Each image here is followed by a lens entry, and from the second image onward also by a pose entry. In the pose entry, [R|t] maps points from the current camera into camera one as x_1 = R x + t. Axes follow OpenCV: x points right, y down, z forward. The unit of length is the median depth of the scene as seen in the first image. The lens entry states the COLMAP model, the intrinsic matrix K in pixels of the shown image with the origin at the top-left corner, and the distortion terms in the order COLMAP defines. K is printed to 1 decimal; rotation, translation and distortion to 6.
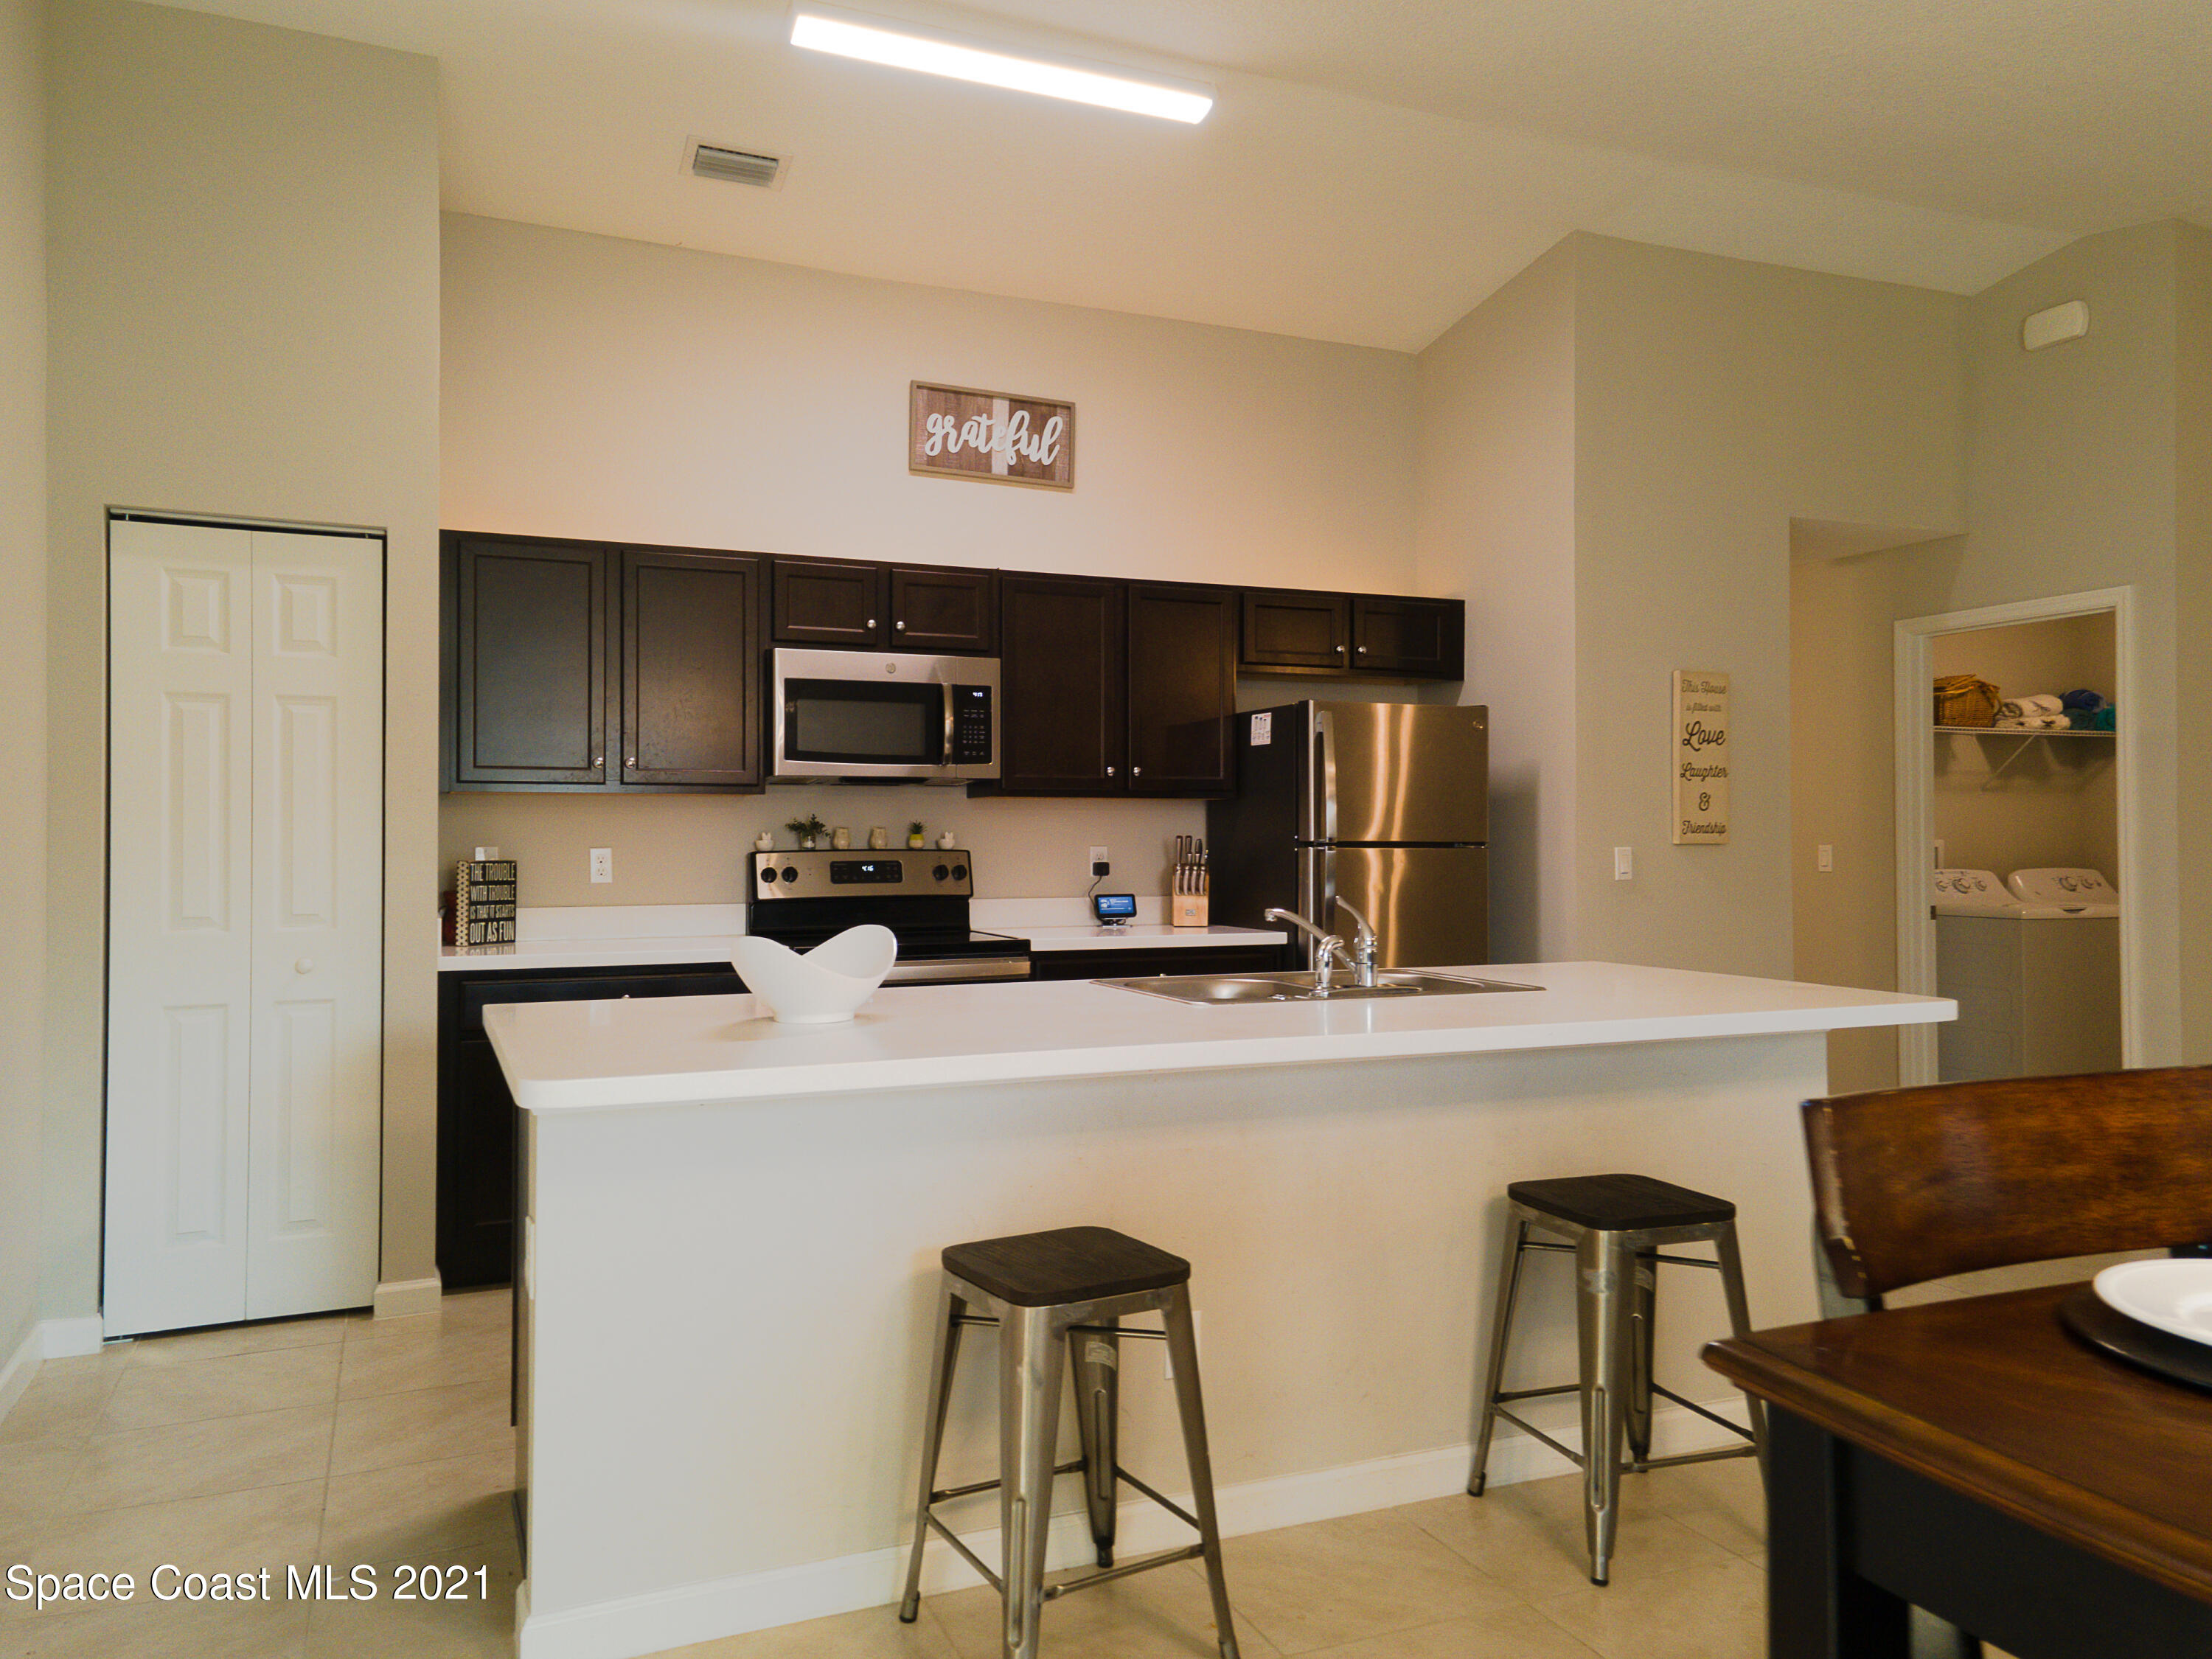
lens RADIAL K [[1616.8, 0, 1083.2], [0, 1616.8, 814.3], [0, 0, 1]] dist [0.006044, 0.034175]
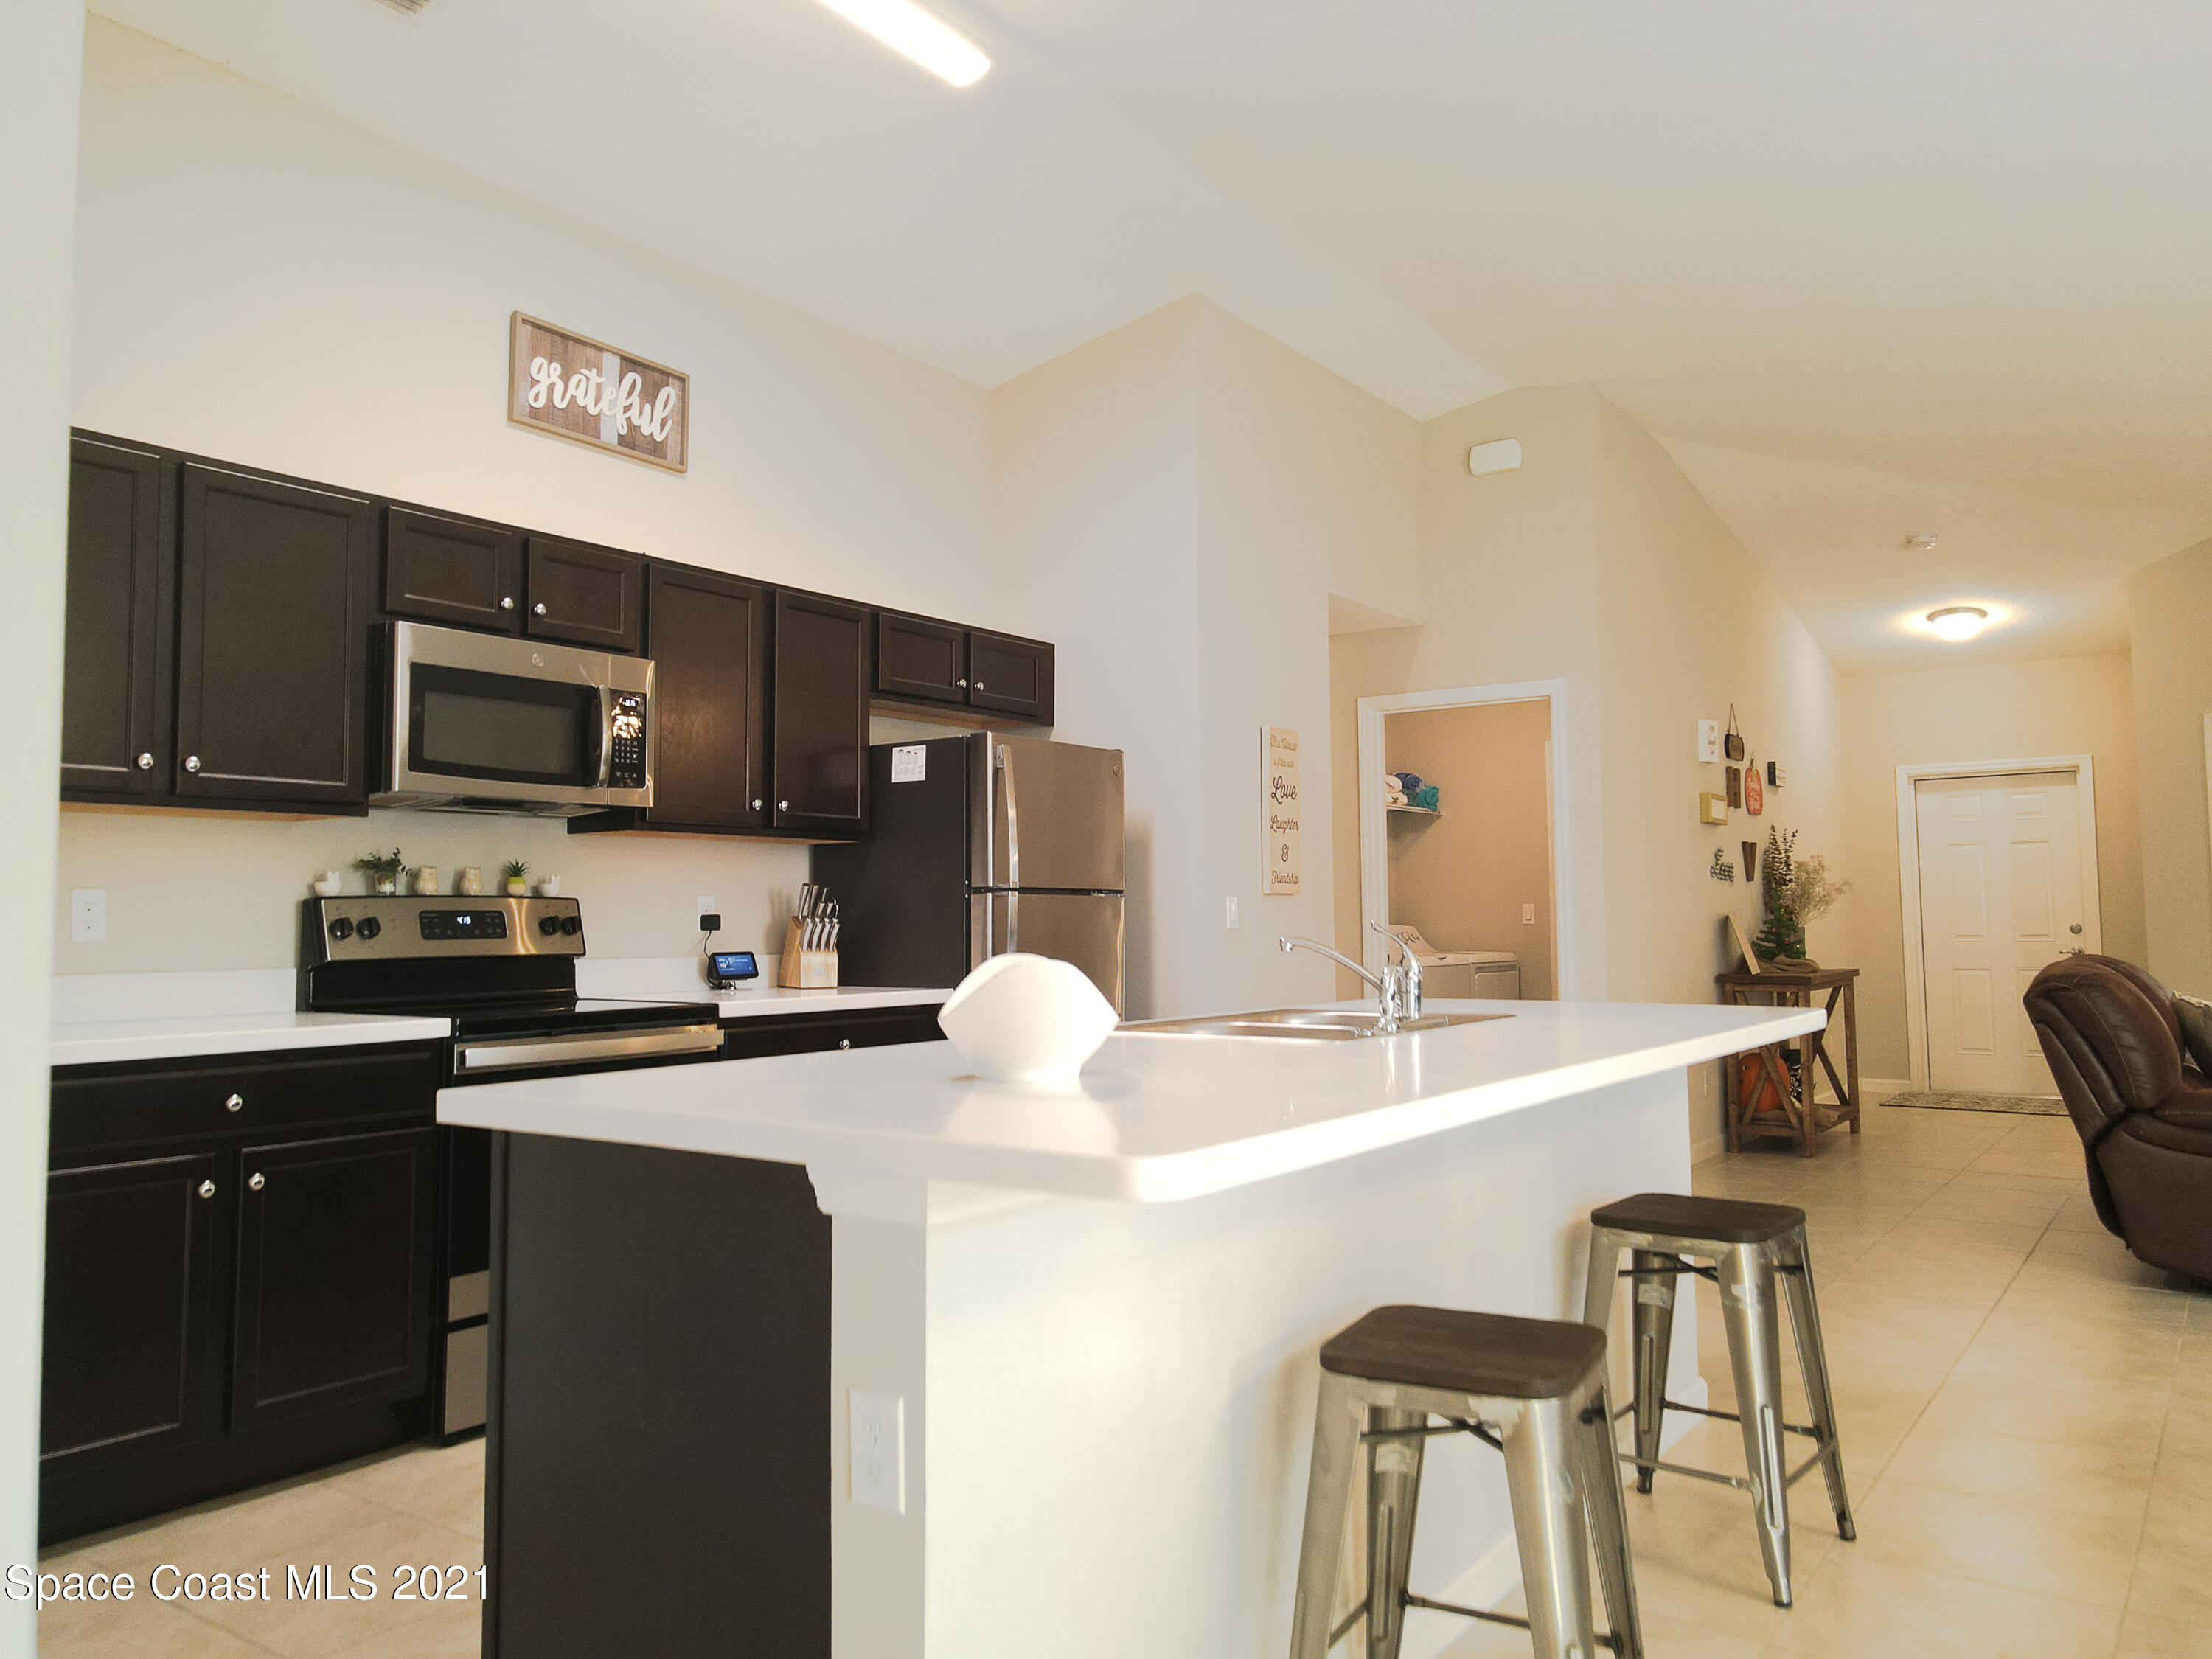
lens RADIAL K [[1616.8, 0, 1104.4], [0, 1616.8, 819.0], [0, 0, 1]] dist [0.006044, 0.034175]
pose [[0.848668, 0.027735, 0.528199, -0.271939], [-0.001258, 0.998727, -0.050419, 0.023200], [-0.528925, 0.042125, 0.847622, 0.174256]]
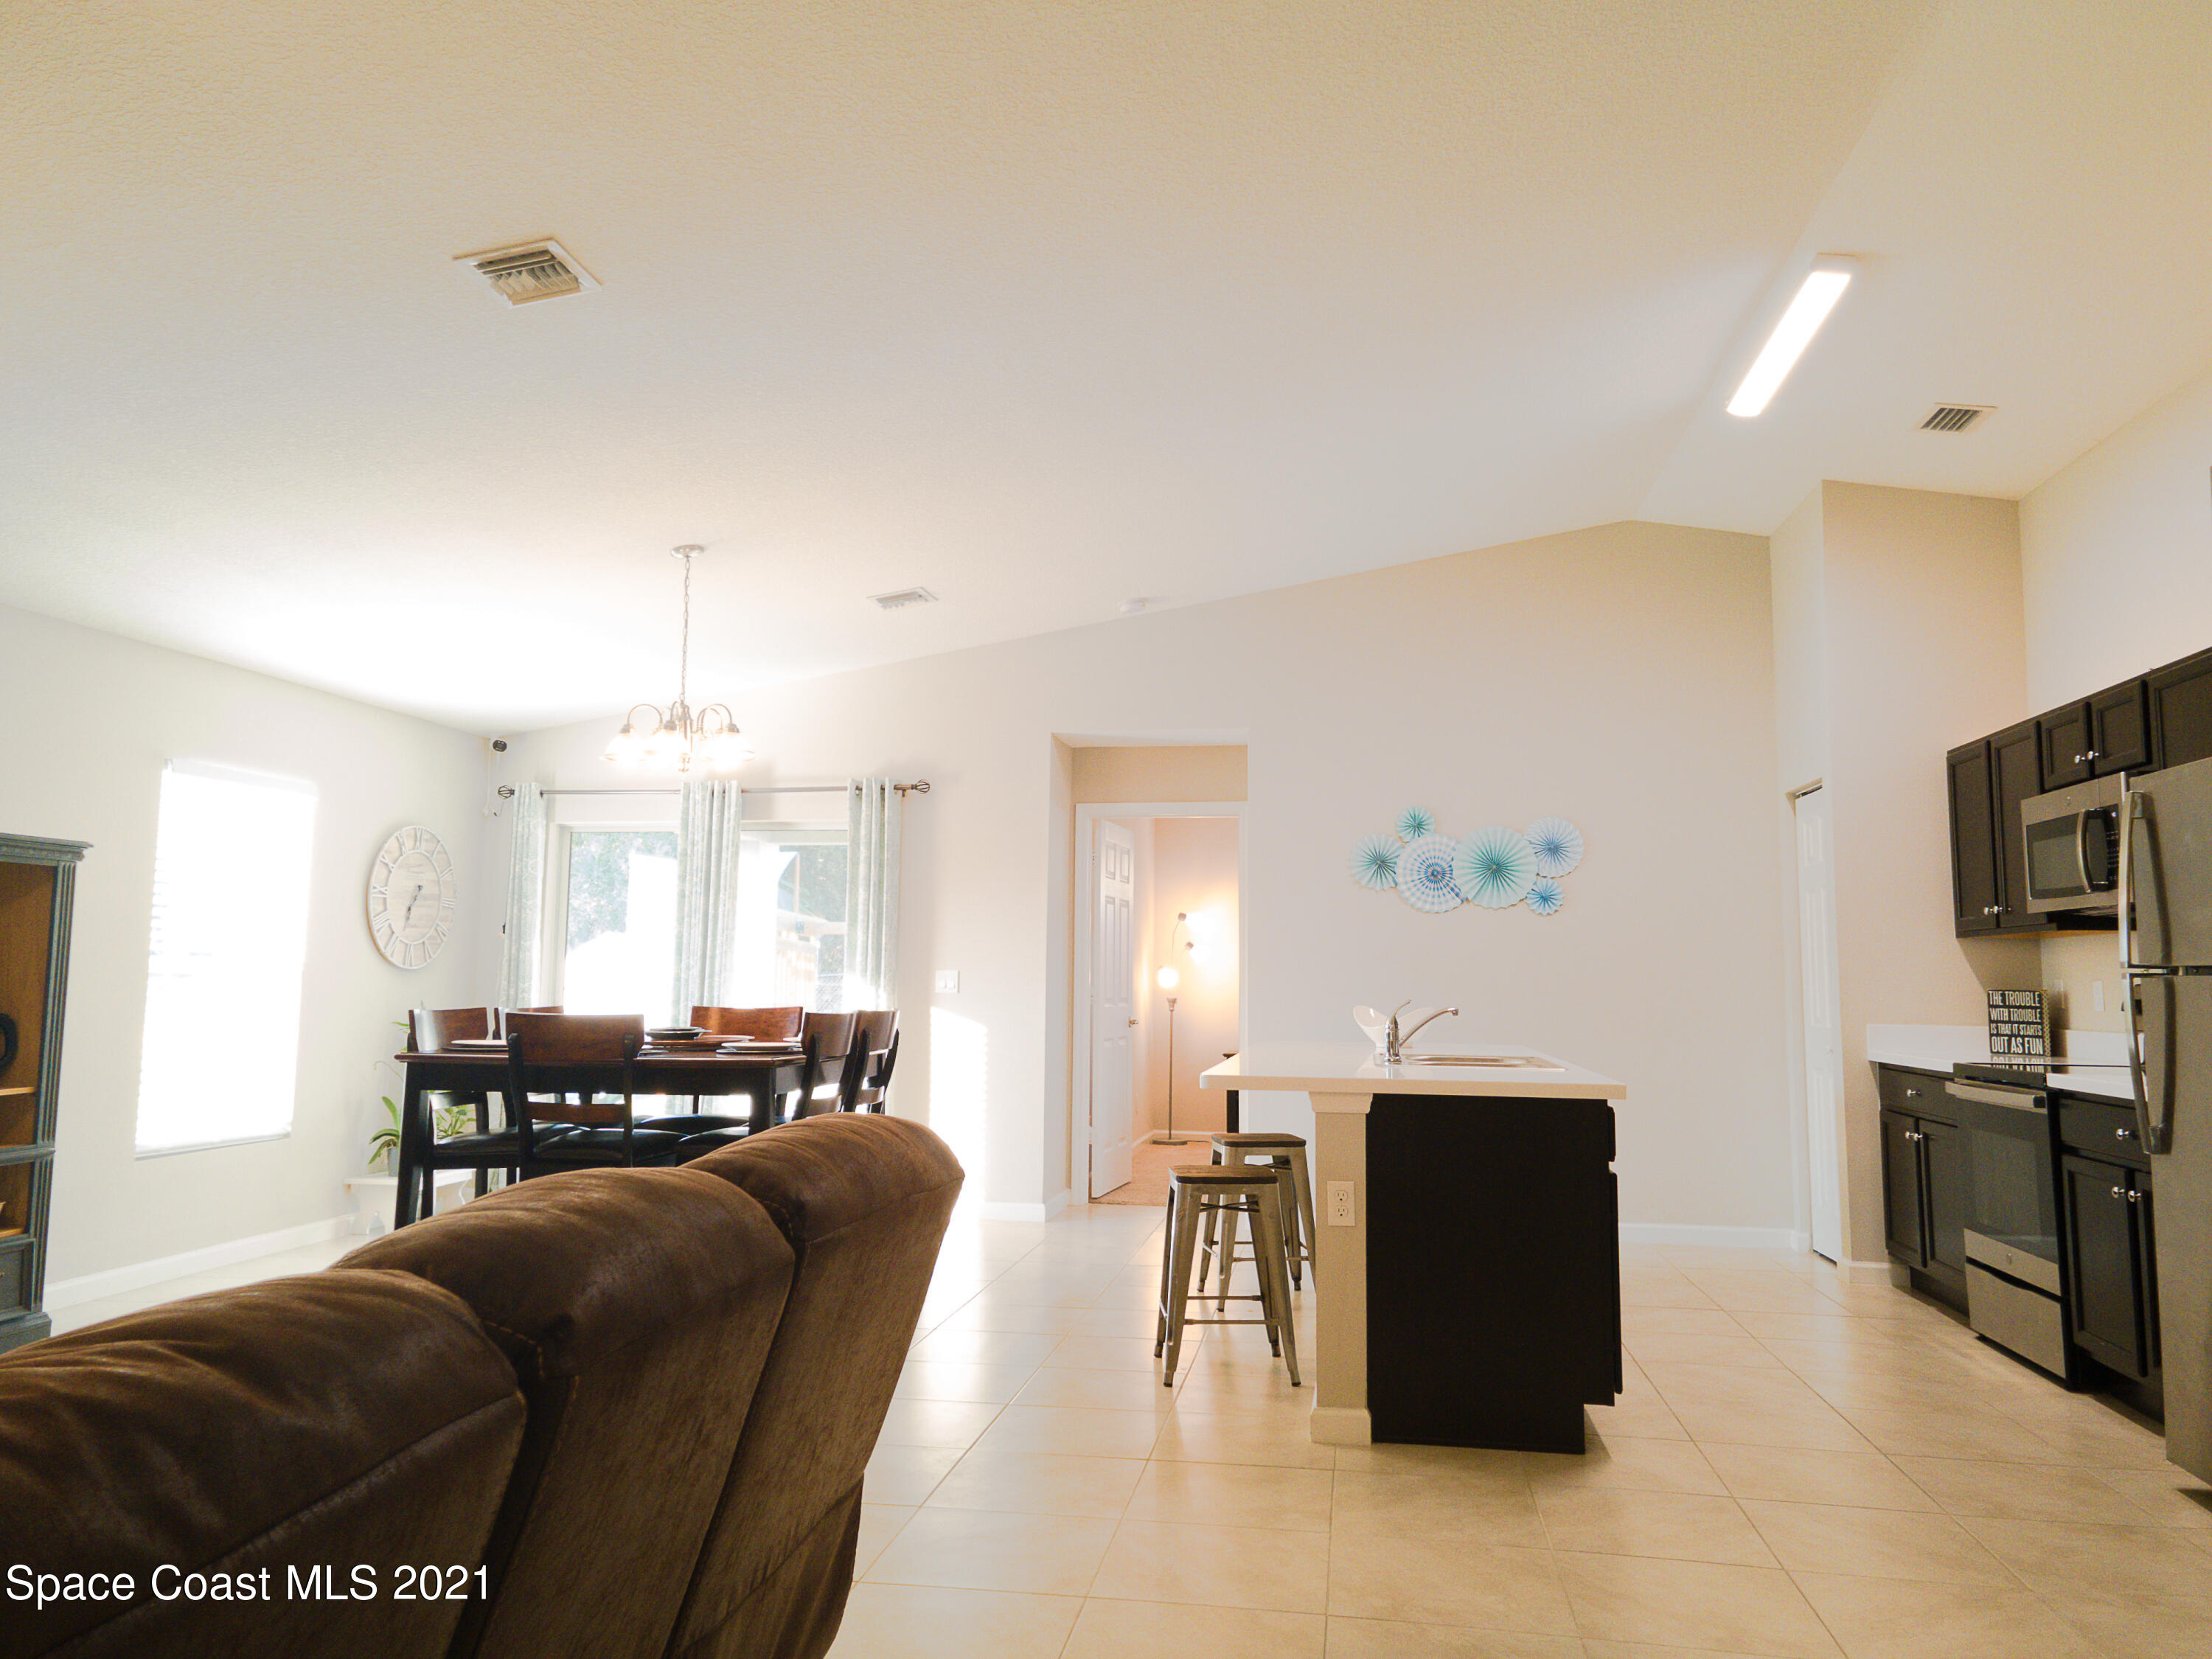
lens RADIAL K [[1616.8, 0, 1082.7], [0, 1616.8, 806.3], [0, 0, 1]] dist [0.006044, 0.034175]
pose [[-0.532802, -0.095657, -0.840816, 0.981966], [0.003366, 0.993343, -0.115143, 0.026239], [0.846233, -0.064179, -0.528934, 0.927723]]
